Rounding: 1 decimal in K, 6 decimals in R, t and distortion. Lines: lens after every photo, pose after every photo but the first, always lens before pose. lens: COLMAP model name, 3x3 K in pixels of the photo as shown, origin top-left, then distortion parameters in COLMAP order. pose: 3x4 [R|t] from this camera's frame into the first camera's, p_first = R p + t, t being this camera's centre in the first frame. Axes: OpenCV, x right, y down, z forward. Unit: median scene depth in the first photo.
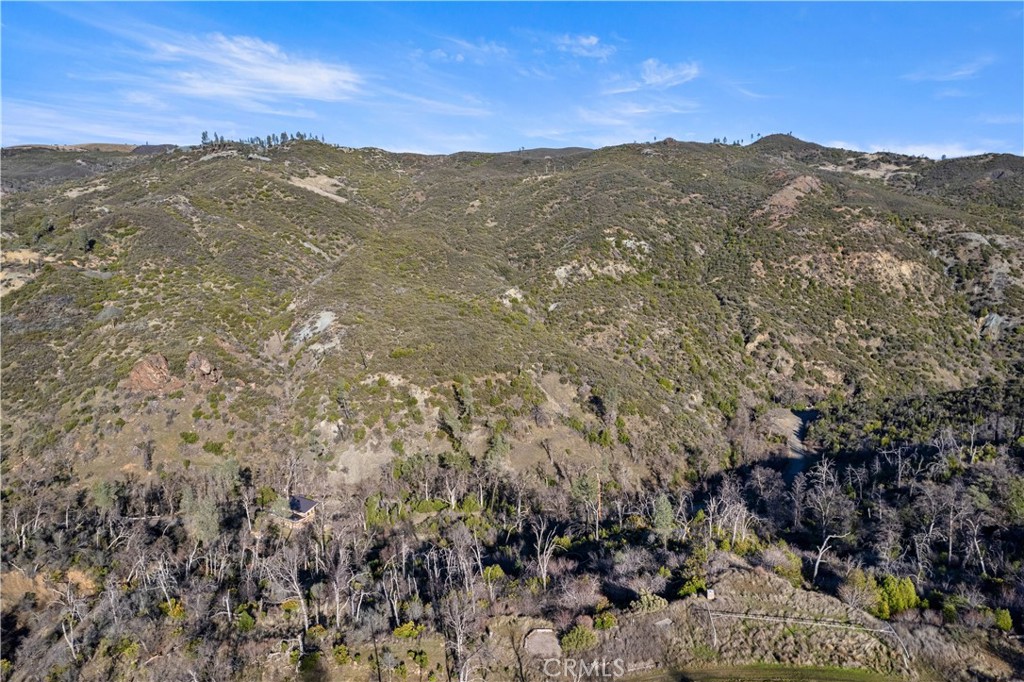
lens RADIAL K [[657.3, 0, 510.1], [0, 657.3, 342.4], [0, 0, 1]] dist [-0.078993, 0.073132]
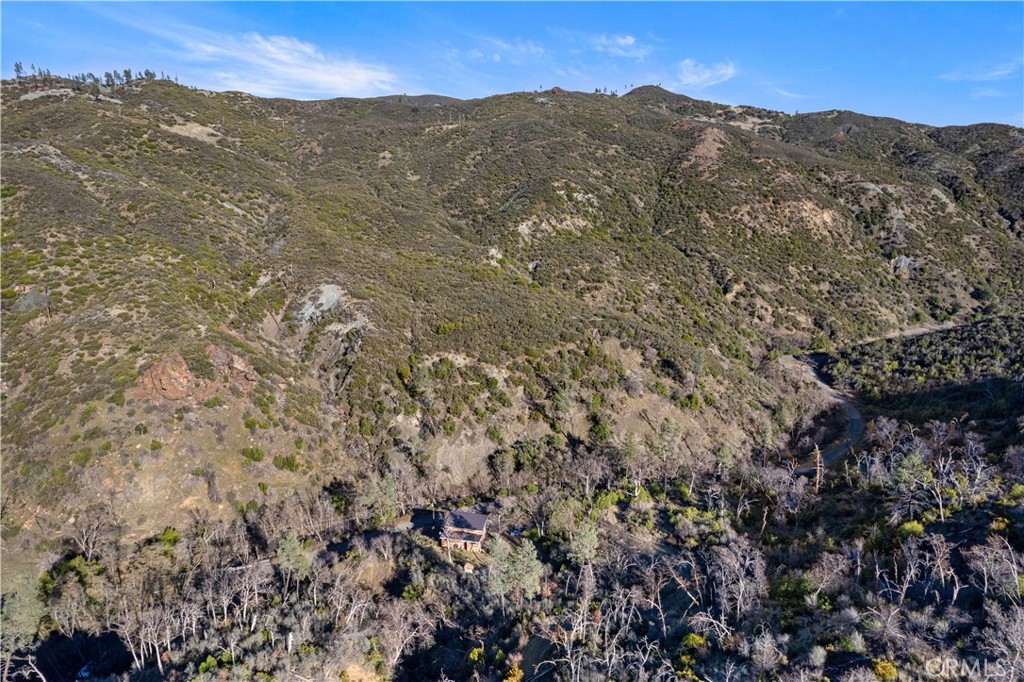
lens RADIAL K [[657.3, 0, 510.1], [0, 657.3, 342.4], [0, 0, 1]] dist [-0.078993, 0.073132]
pose [[0.962898, -0.073918, 0.259544, -0.217706], [0.055076, 0.995341, 0.079142, -0.020498], [-0.264185, -0.061911, 0.962483, 0.085945]]
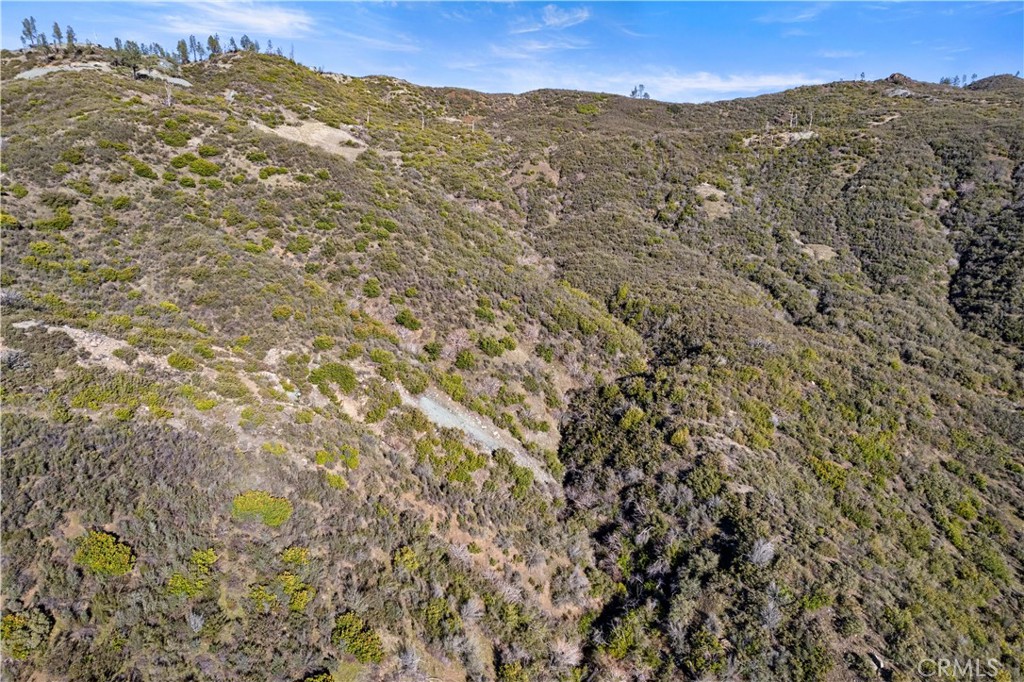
lens RADIAL K [[657.3, 0, 510.1], [0, 657.3, 342.4], [0, 0, 1]] dist [-0.078993, 0.073132]
pose [[0.992401, -0.023745, 0.120731, -0.361051], [0.018134, 0.998713, 0.047361, -0.209575], [-0.121700, -0.044811, 0.991555, 0.905595]]
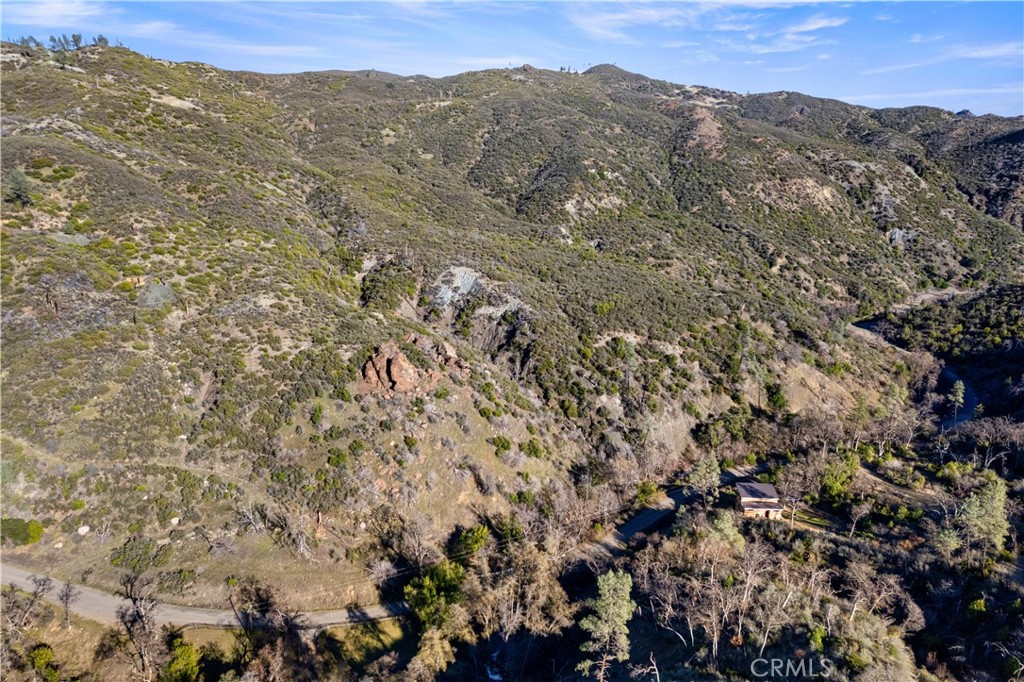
lens RADIAL K [[657.3, 0, 510.1], [0, 657.3, 342.4], [0, 0, 1]] dist [-0.078993, 0.073132]
pose [[0.910442, -0.122040, 0.395222, -0.438168], [0.080056, 0.989407, 0.121099, -0.037440], [-0.405815, -0.078613, 0.910568, 0.163152]]
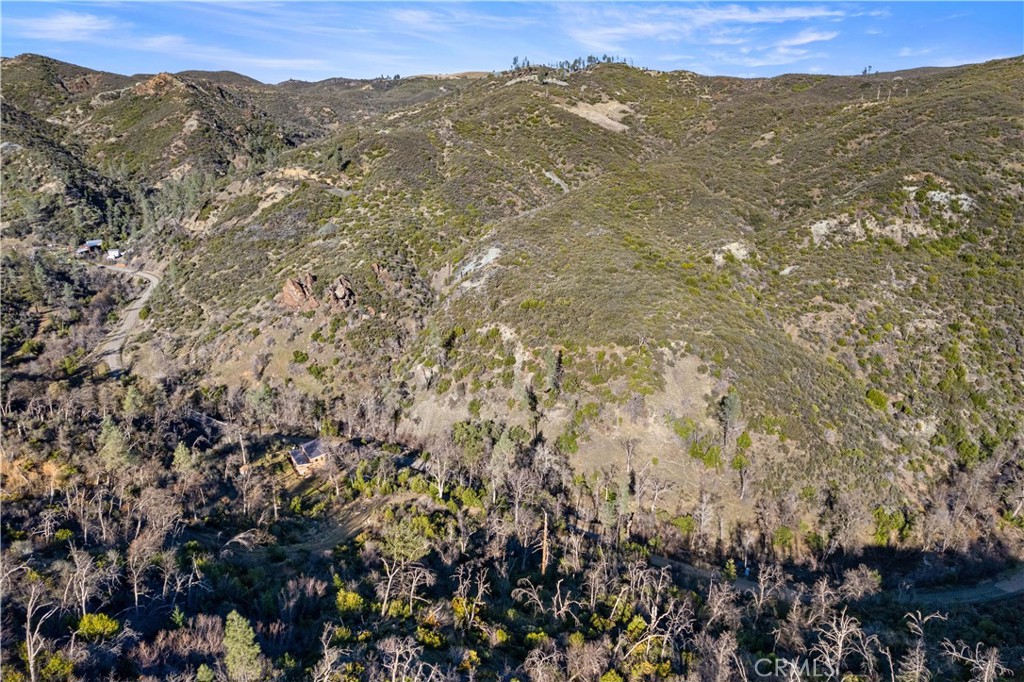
lens RADIAL K [[657.3, 0, 510.1], [0, 657.3, 342.4], [0, 0, 1]] dist [-0.078993, 0.073132]
pose [[0.858000, 0.171524, -0.484165, 0.171279], [-0.120530, 0.983511, 0.134831, -0.033732], [0.499308, -0.057328, 0.864526, 0.143688]]
